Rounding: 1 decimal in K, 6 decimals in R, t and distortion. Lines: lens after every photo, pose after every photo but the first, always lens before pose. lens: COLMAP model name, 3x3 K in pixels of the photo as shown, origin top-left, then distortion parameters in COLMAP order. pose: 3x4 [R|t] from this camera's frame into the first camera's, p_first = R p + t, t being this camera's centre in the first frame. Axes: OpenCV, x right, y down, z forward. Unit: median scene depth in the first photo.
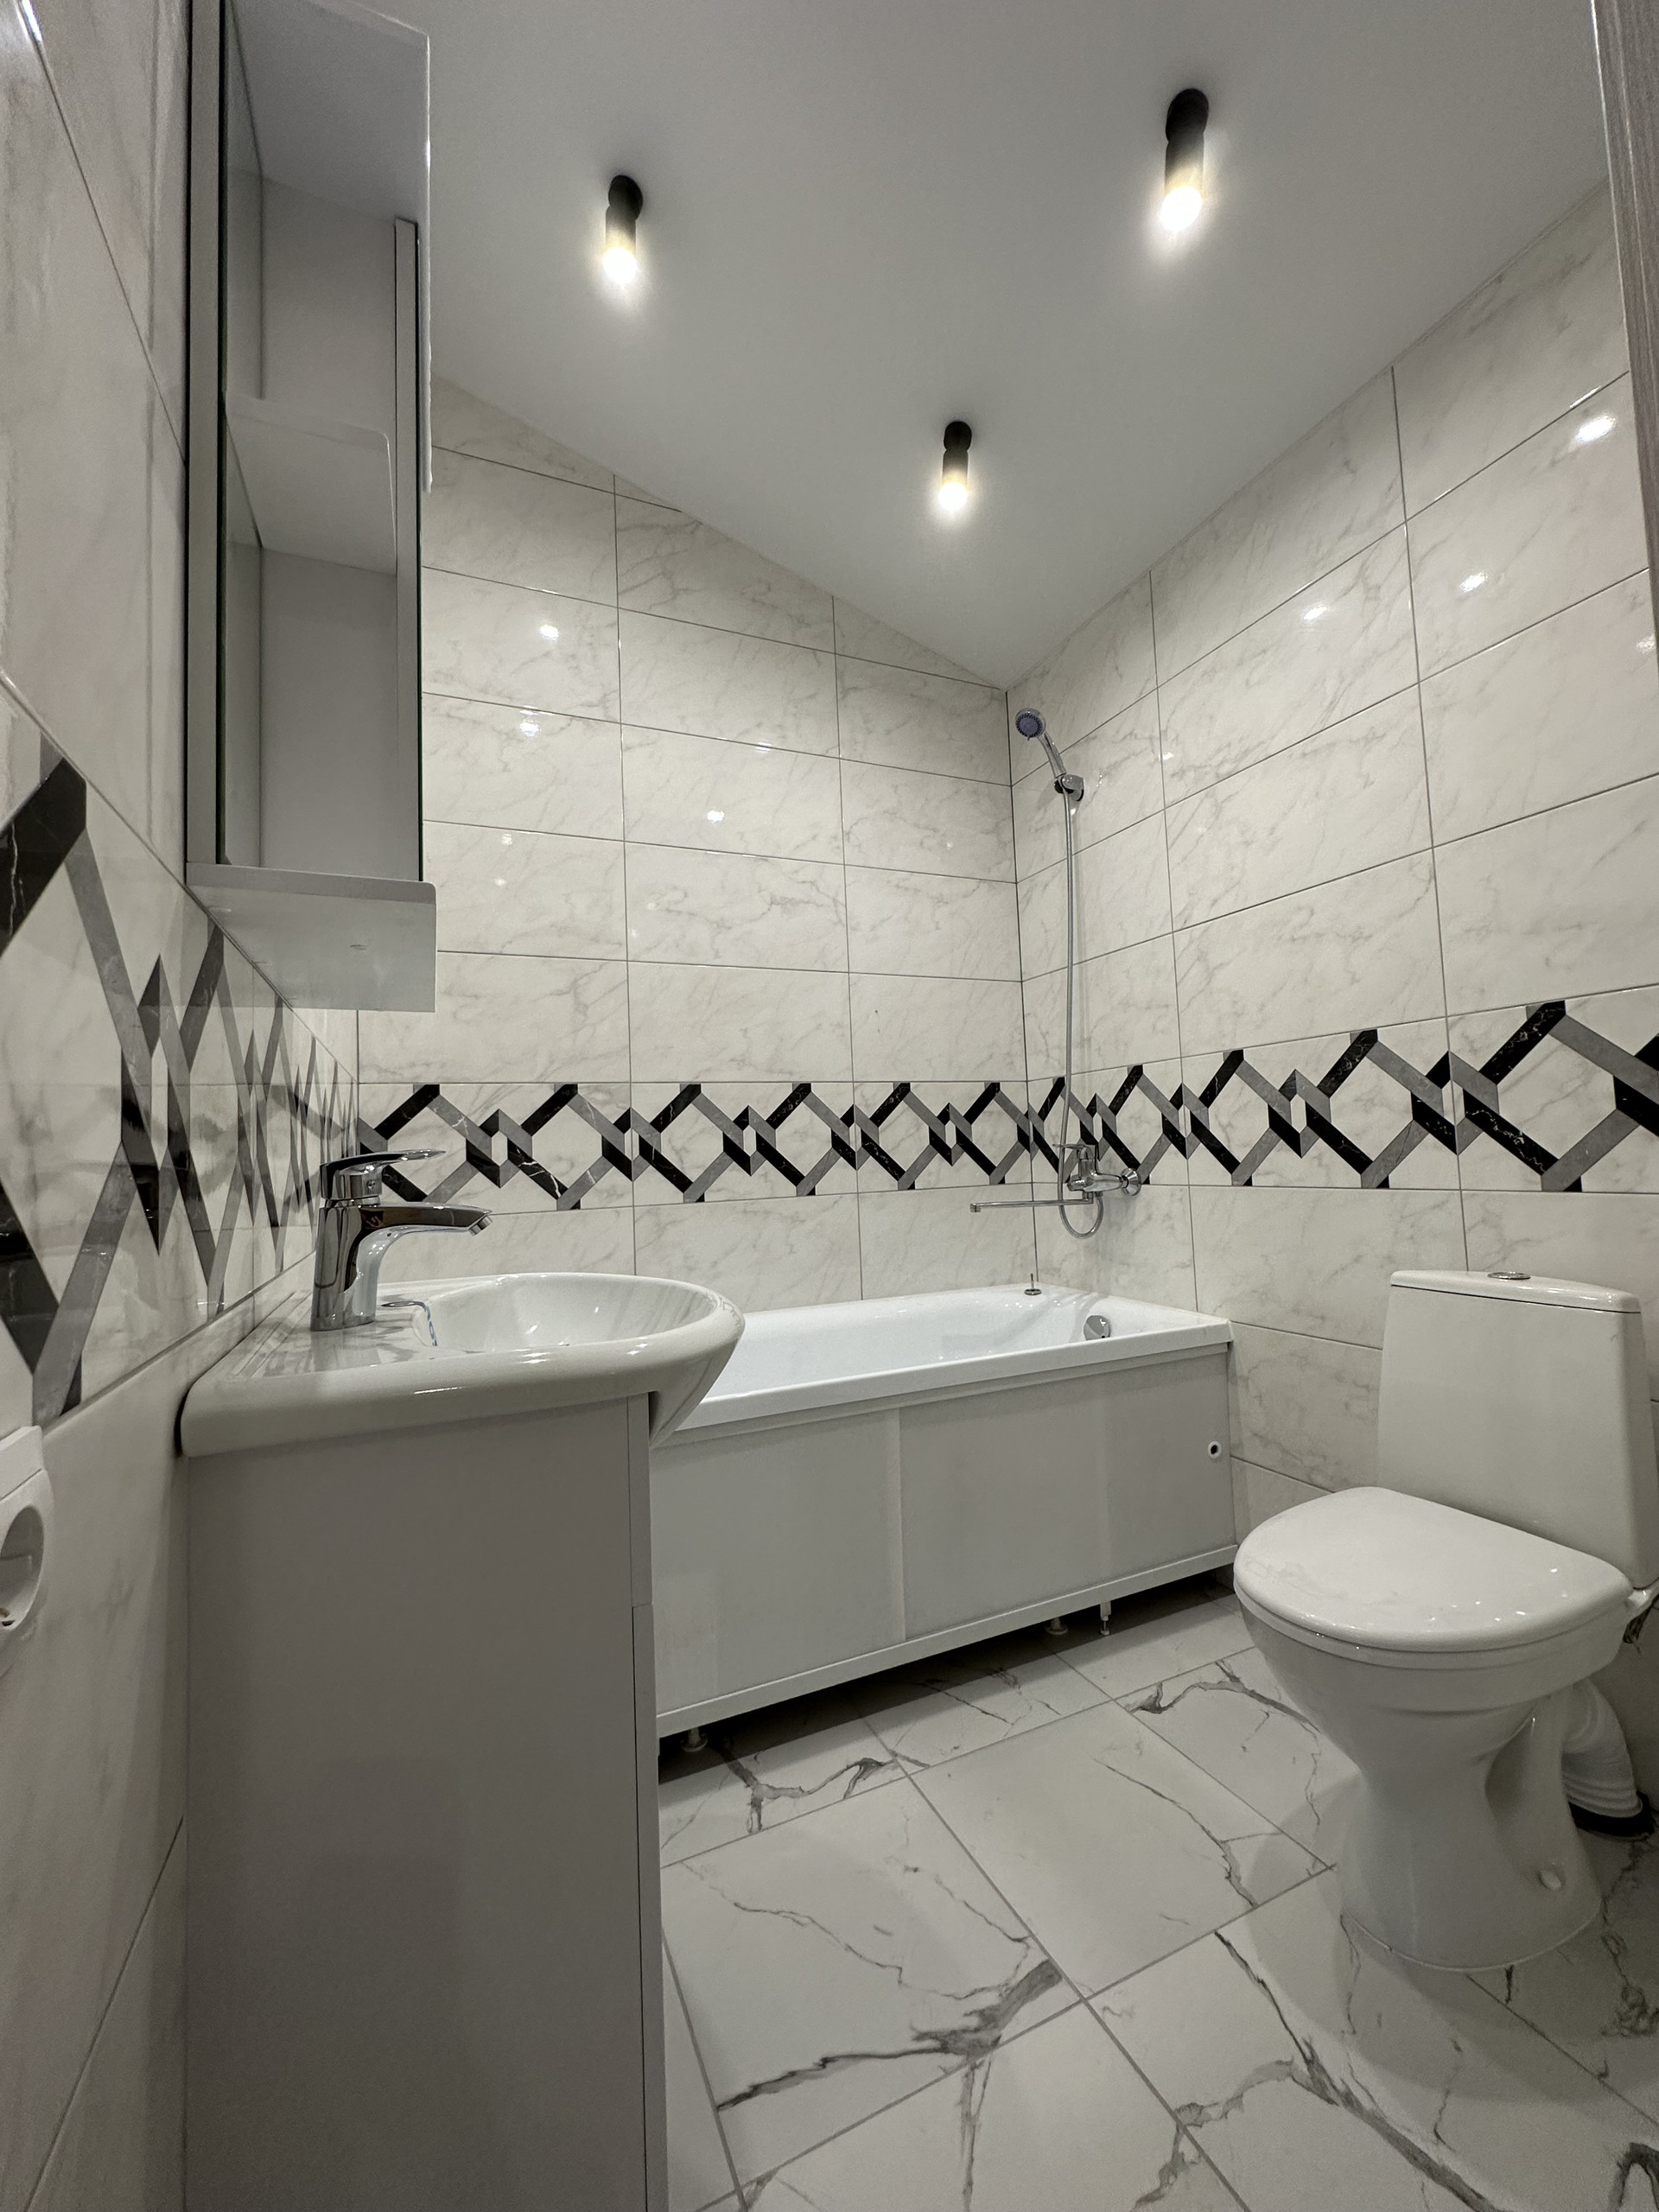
lens RADIAL K [[882.7, 0, 829.5], [0, 882.7, 1106.0], [0, 0, 1]] dist [0.001033, 0.000176]
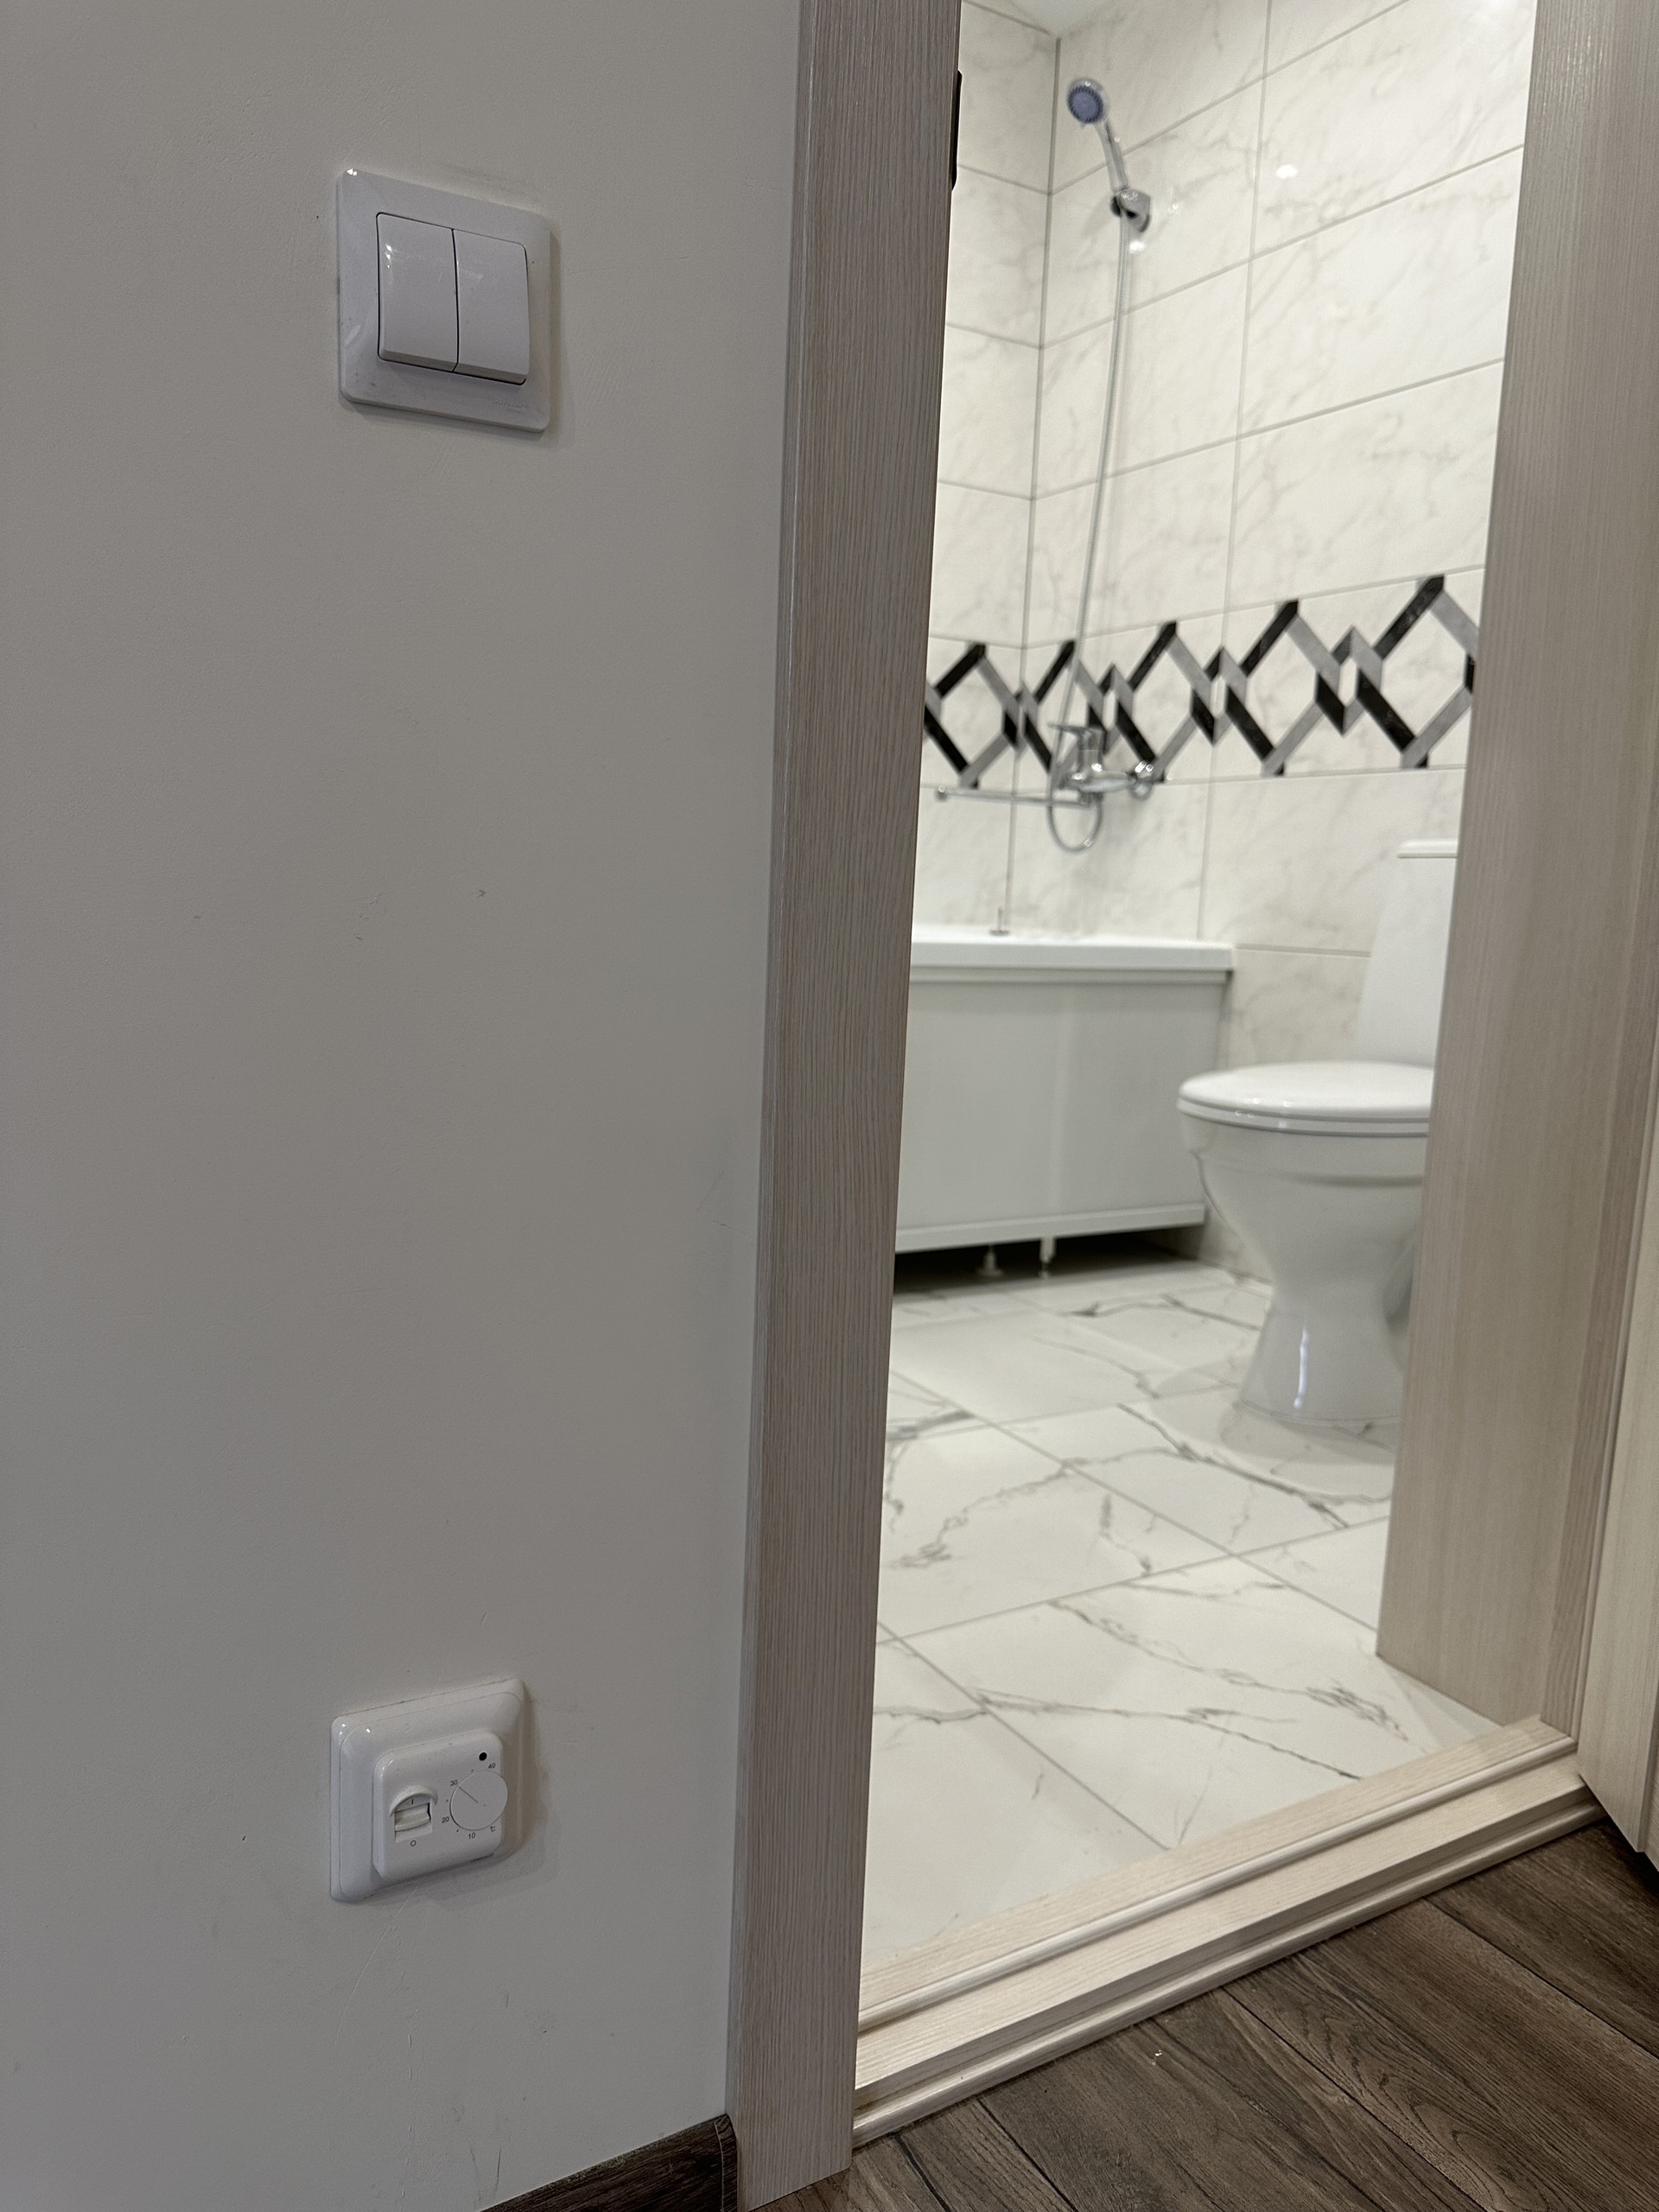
lens RADIAL K [[1598.0, 0, 831.5], [0, 1598.0, 1153.2], [0, 0, 1]] dist [-0.010948, -0.011838]
pose [[0.989042, 0.062751, 0.133634, -0.092133], [-0.089797, 0.974180, 0.207149, 0.140683], [-0.117185, -0.216879, 0.969139, -0.386223]]
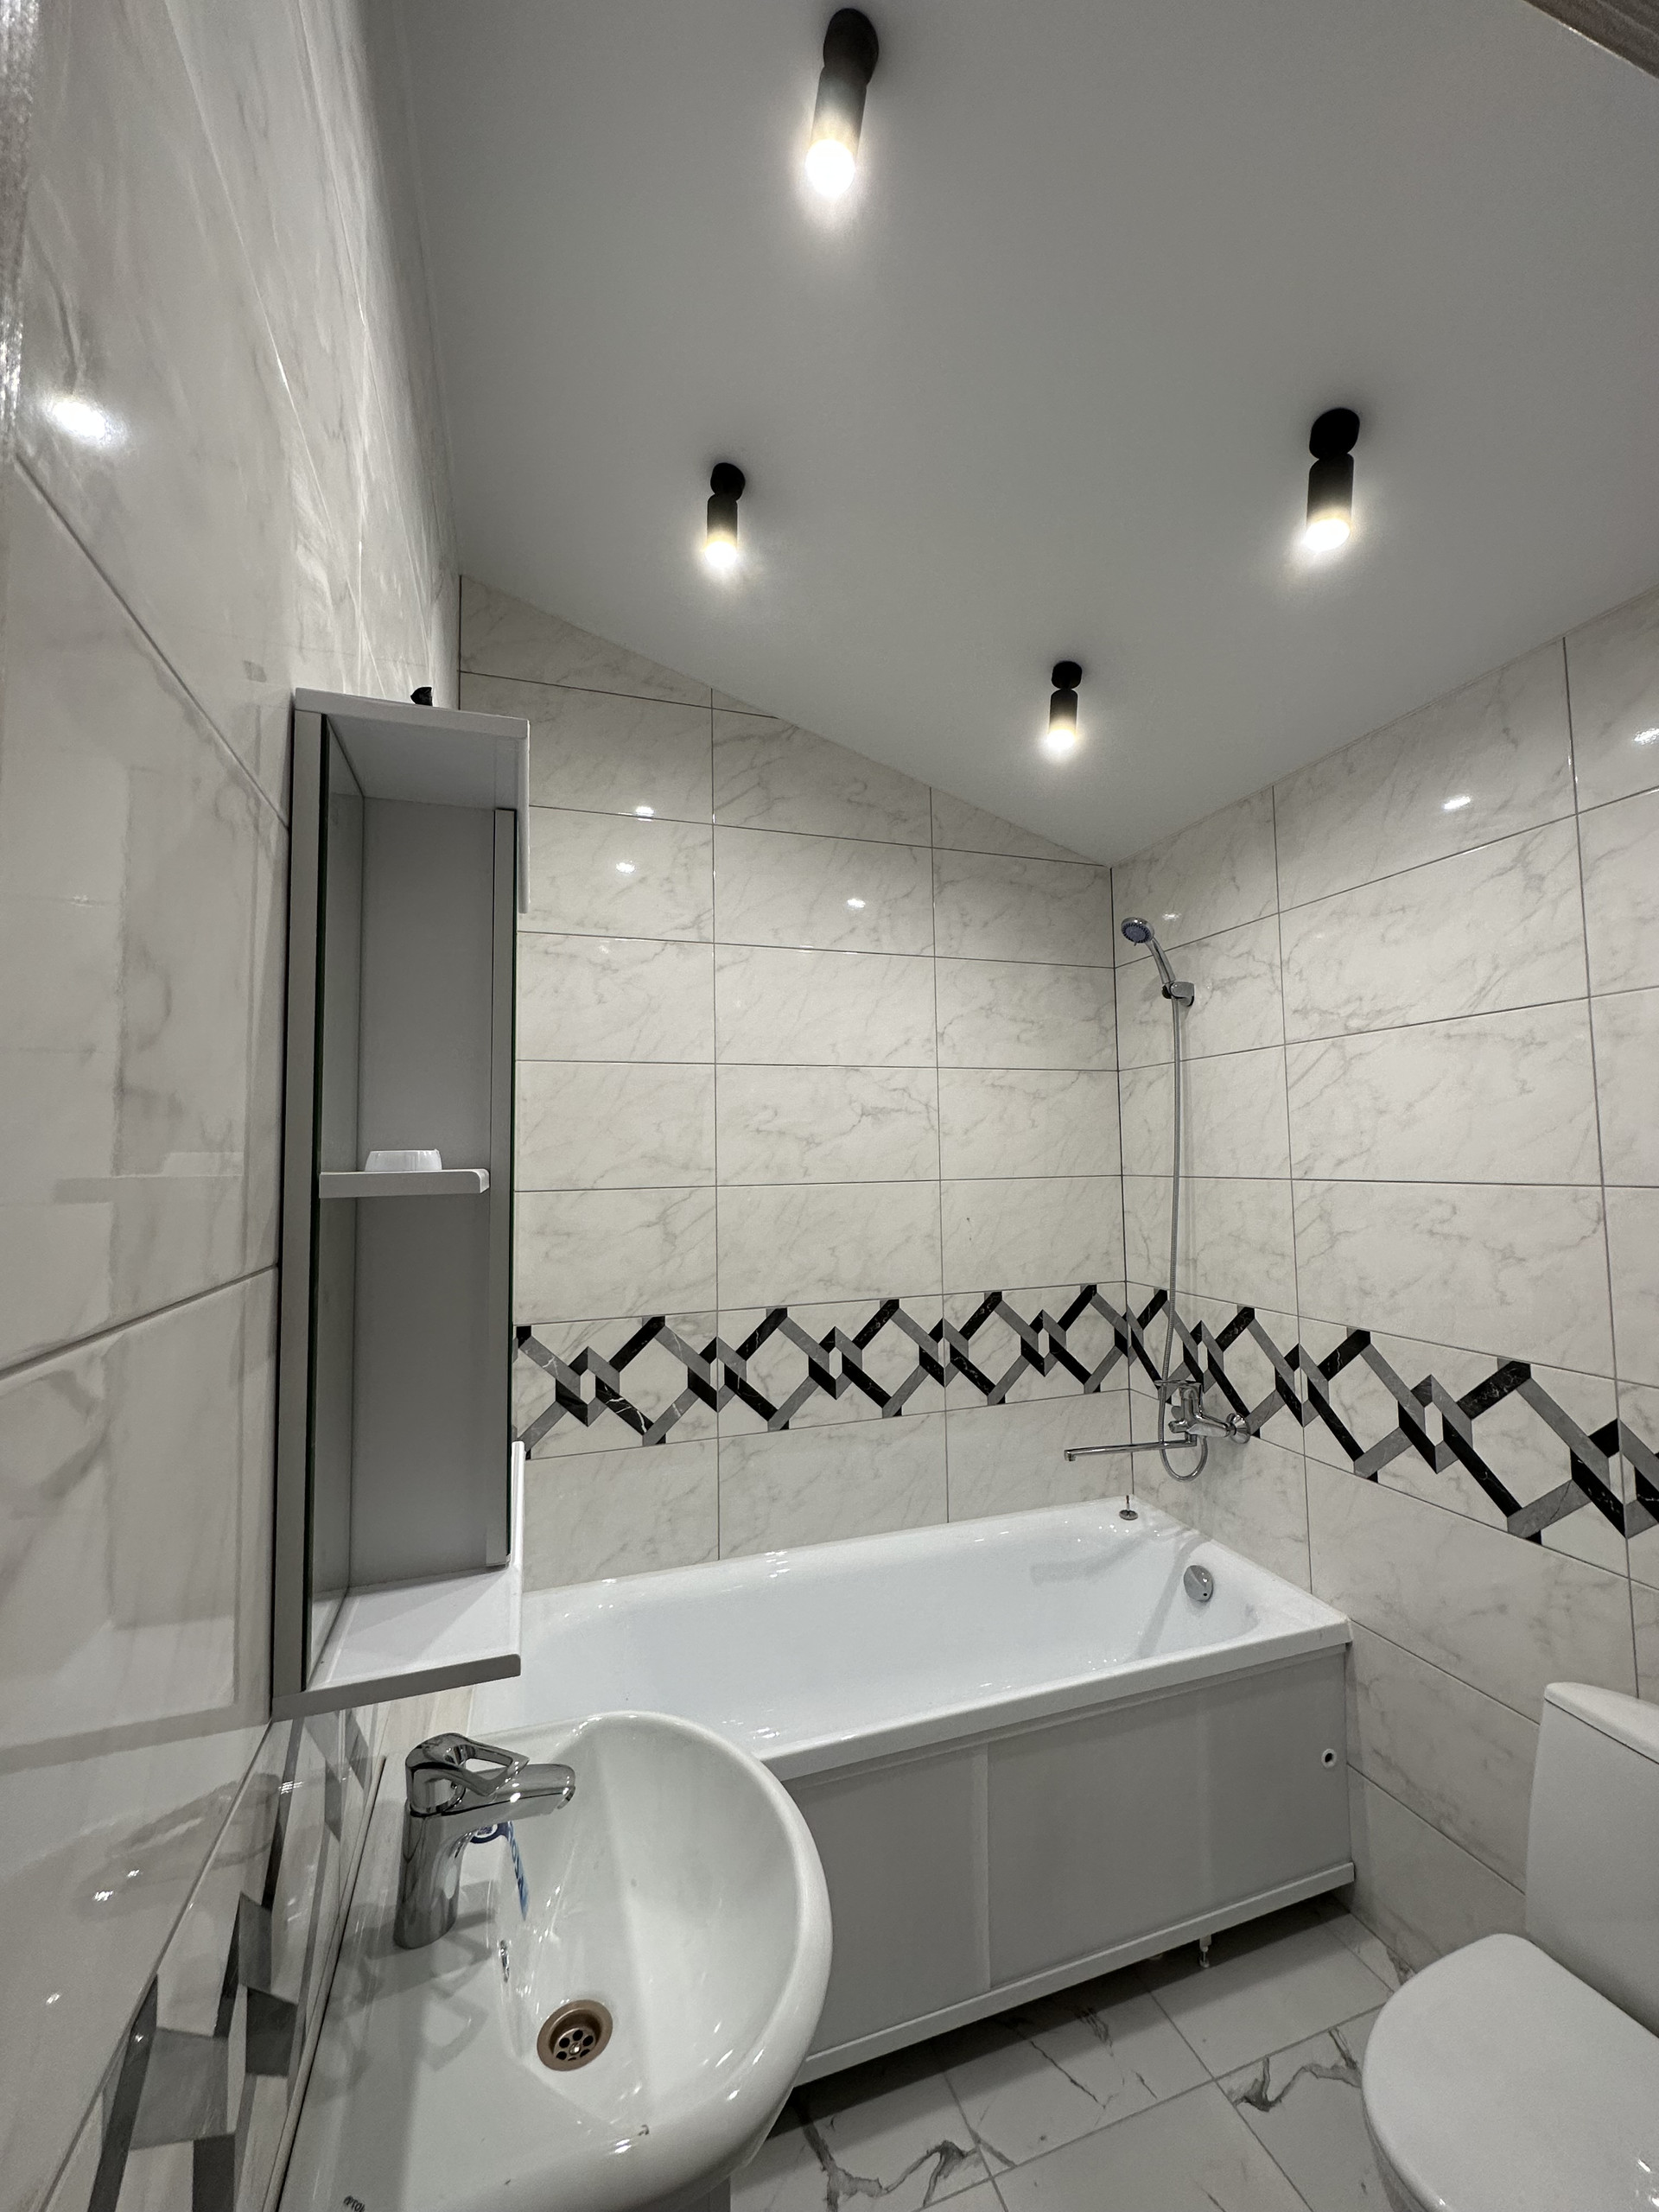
lens RADIAL K [[882.7, 0, 829.5], [0, 882.7, 1106.0], [0, 0, 1]] dist [0.001033, 0.000176]
pose [[0.995430, 0.018219, -0.093741, -0.010730], [-0.017951, 0.999832, 0.003702, -0.256988], [0.093793, -0.002002, 0.995590, 0.024130]]
